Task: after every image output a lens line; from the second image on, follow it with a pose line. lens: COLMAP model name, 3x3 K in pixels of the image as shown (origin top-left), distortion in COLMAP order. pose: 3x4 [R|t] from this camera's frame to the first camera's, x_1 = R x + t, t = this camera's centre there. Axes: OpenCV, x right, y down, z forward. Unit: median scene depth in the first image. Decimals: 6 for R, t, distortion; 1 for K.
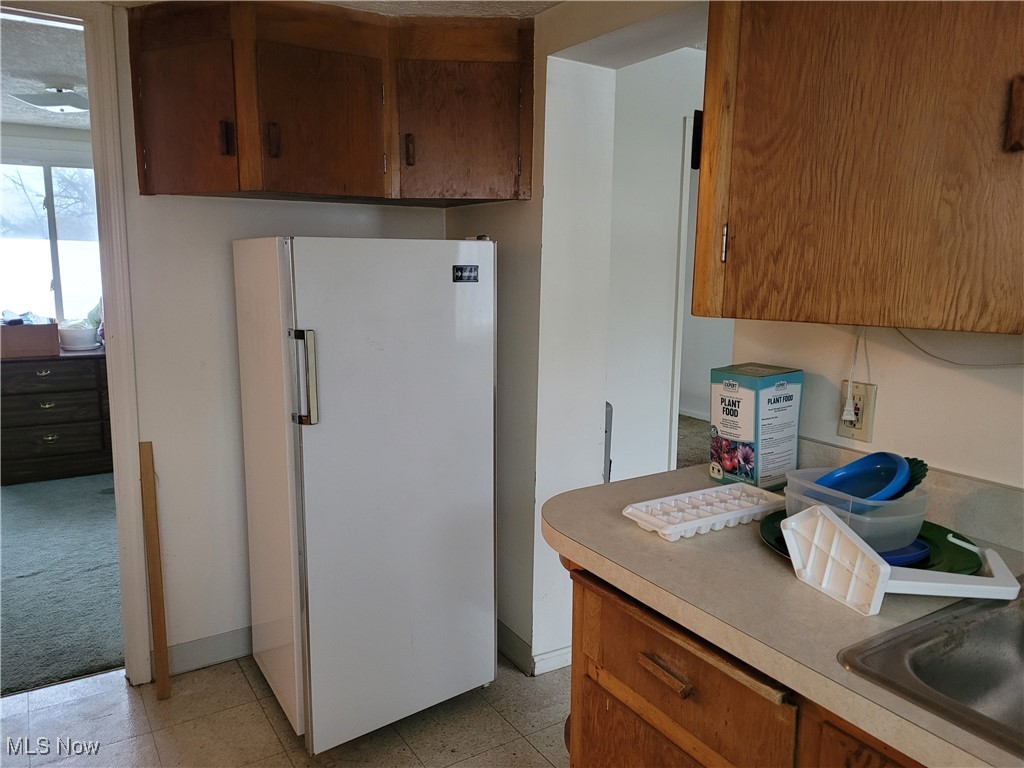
lens RADIAL K [[769.0, 0, 512.7], [0, 769.0, 366.3], [0, 0, 1]] dist [0.052495, -0.050774]
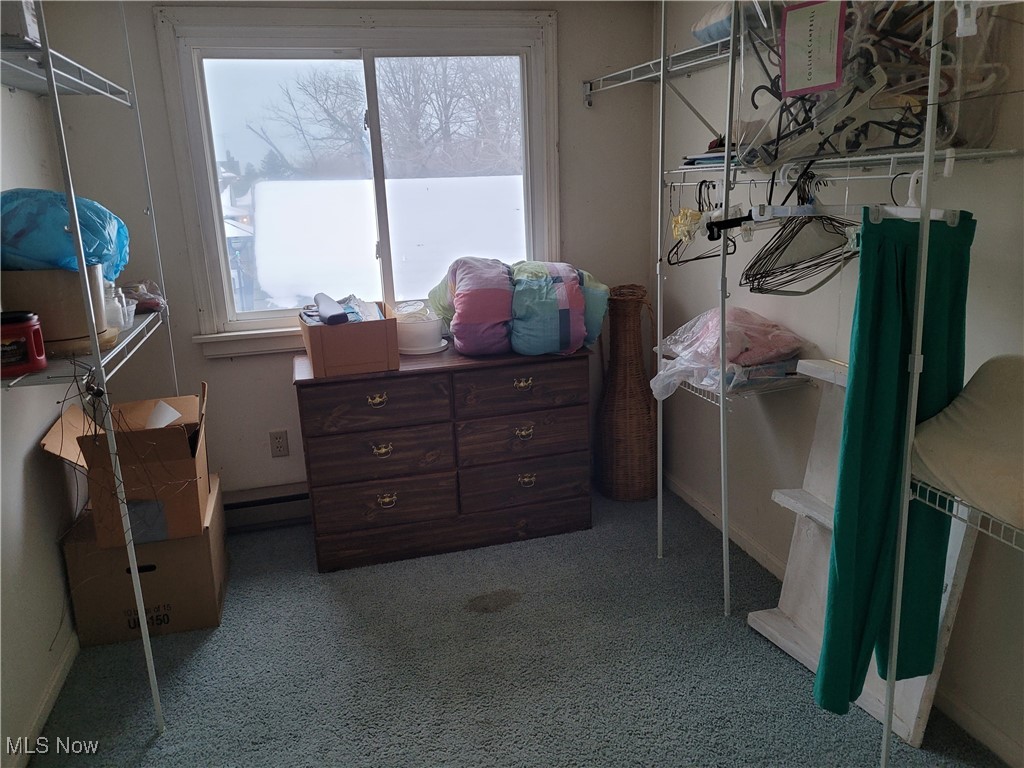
lens RADIAL K [[769.0, 0, 512.7], [0, 769.0, 366.3], [0, 0, 1]] dist [0.052495, -0.050774]
pose [[0.957432, 0.022260, -0.287799, -0.317683], [0.003495, 0.996055, 0.088666, -0.069113], [0.288637, -0.085897, 0.953578, 0.441355]]
